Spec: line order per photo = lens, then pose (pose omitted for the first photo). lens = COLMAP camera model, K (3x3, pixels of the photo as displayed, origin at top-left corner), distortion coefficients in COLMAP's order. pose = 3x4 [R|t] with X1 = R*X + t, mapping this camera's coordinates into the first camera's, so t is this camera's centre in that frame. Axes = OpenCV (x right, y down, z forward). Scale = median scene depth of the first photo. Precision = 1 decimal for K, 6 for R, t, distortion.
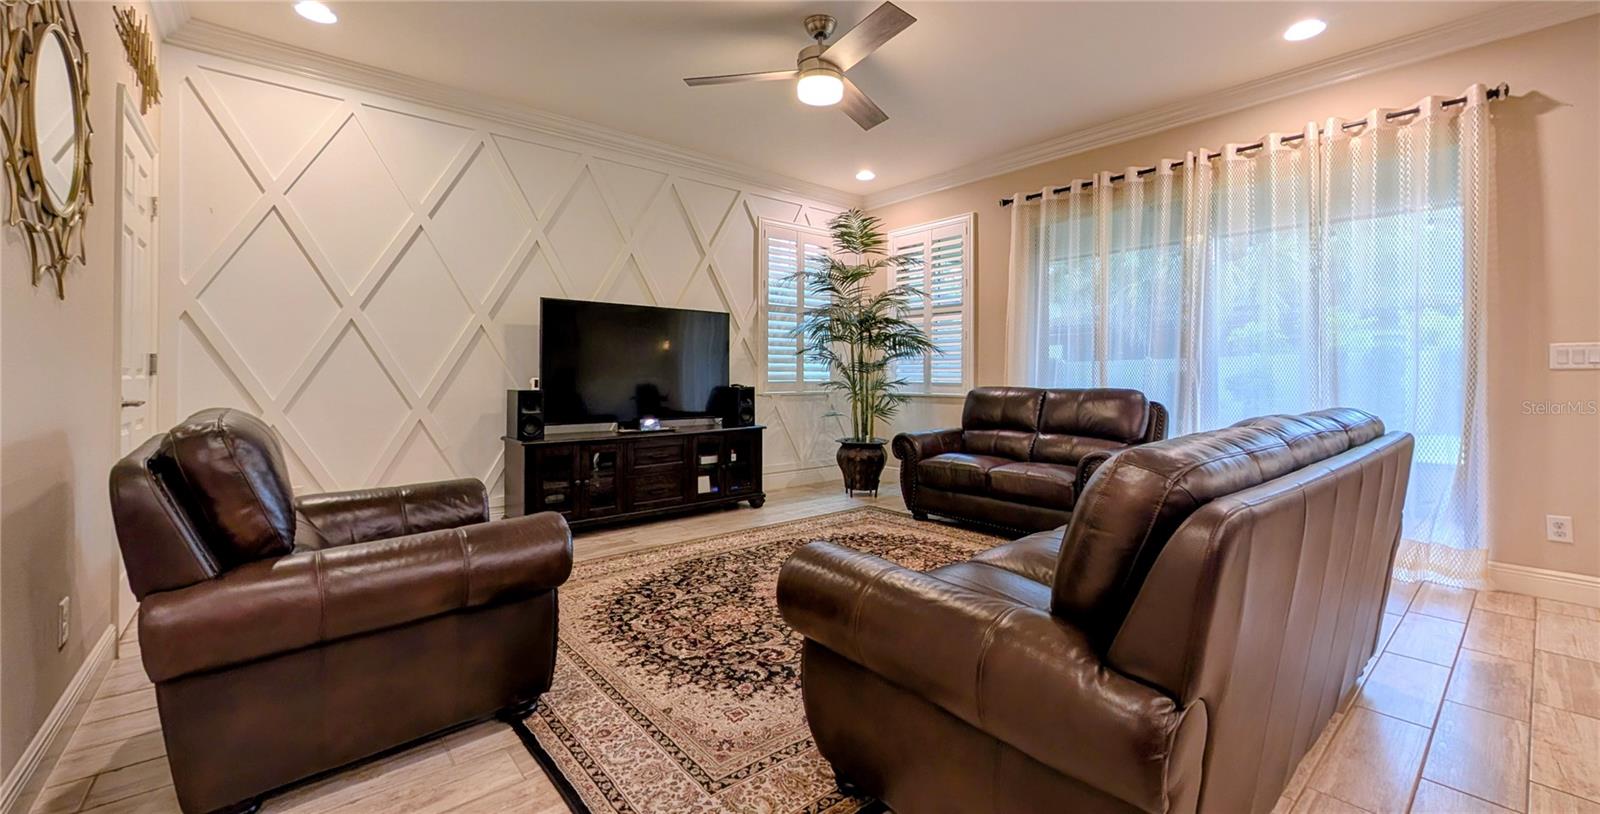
lens RADIAL K [[623.4, 0, 800.8], [0, 623.4, 373.8], [0, 0, 1]] dist [0.000795, 0.000141]
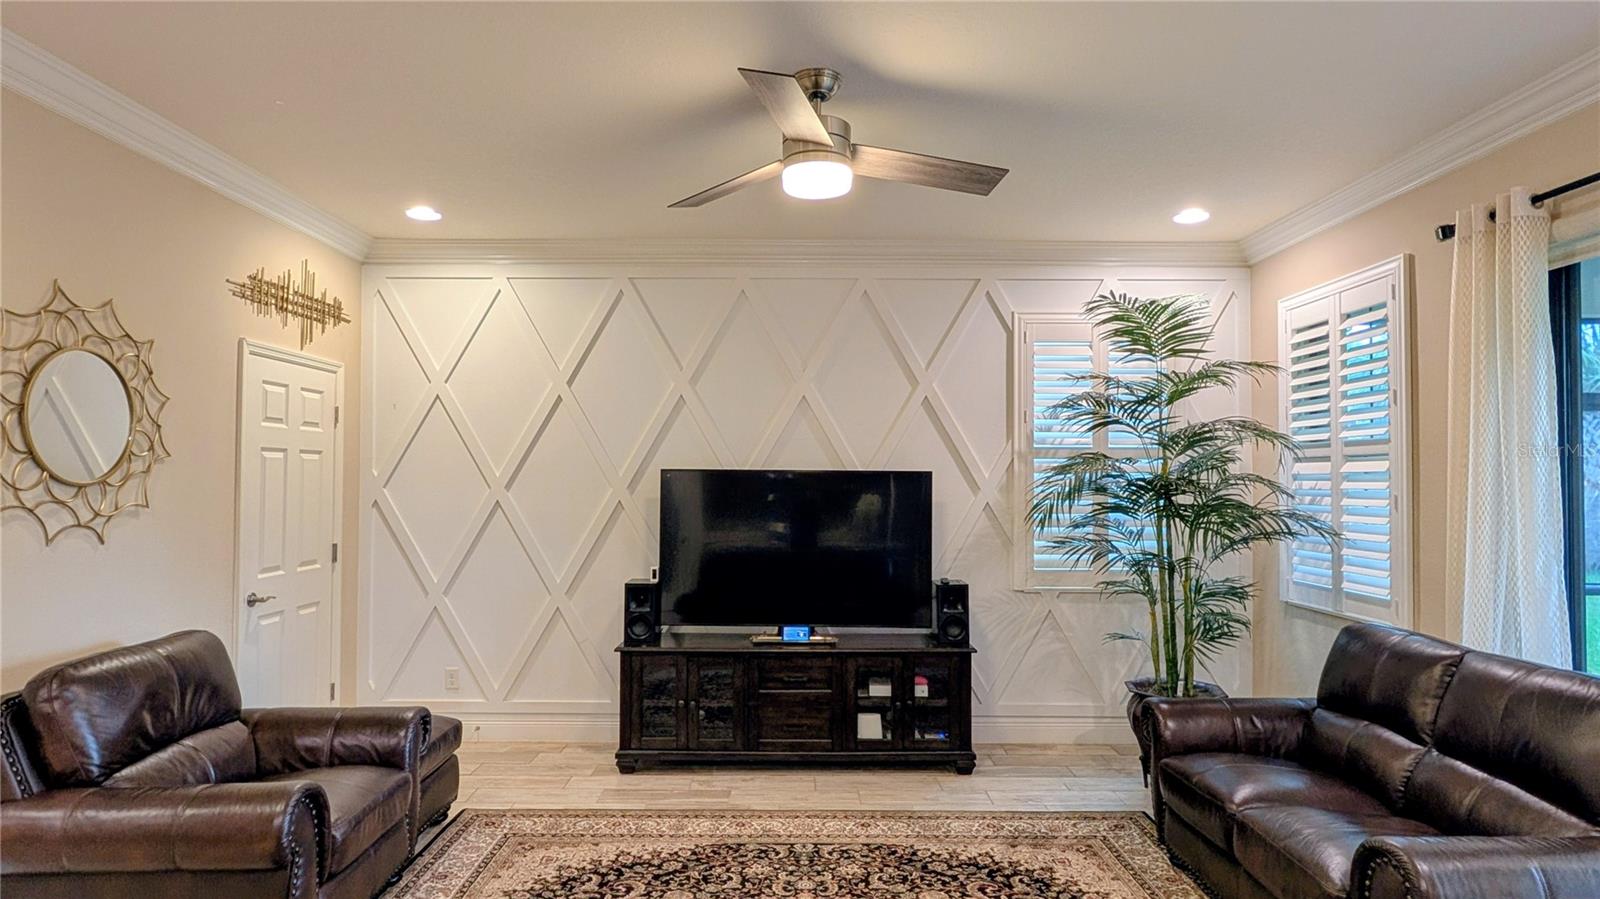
lens RADIAL K [[897.5, 0, 799.2], [0, 897.5, 464.4], [0, 0, 1]] dist [0.001488, 0.000231]
pose [[0.766261, -0.010533, -0.642443, 0.423862], [-0.001209, 0.999840, -0.017835, -0.094287], [0.642528, 0.014443, 0.766126, 0.181929]]
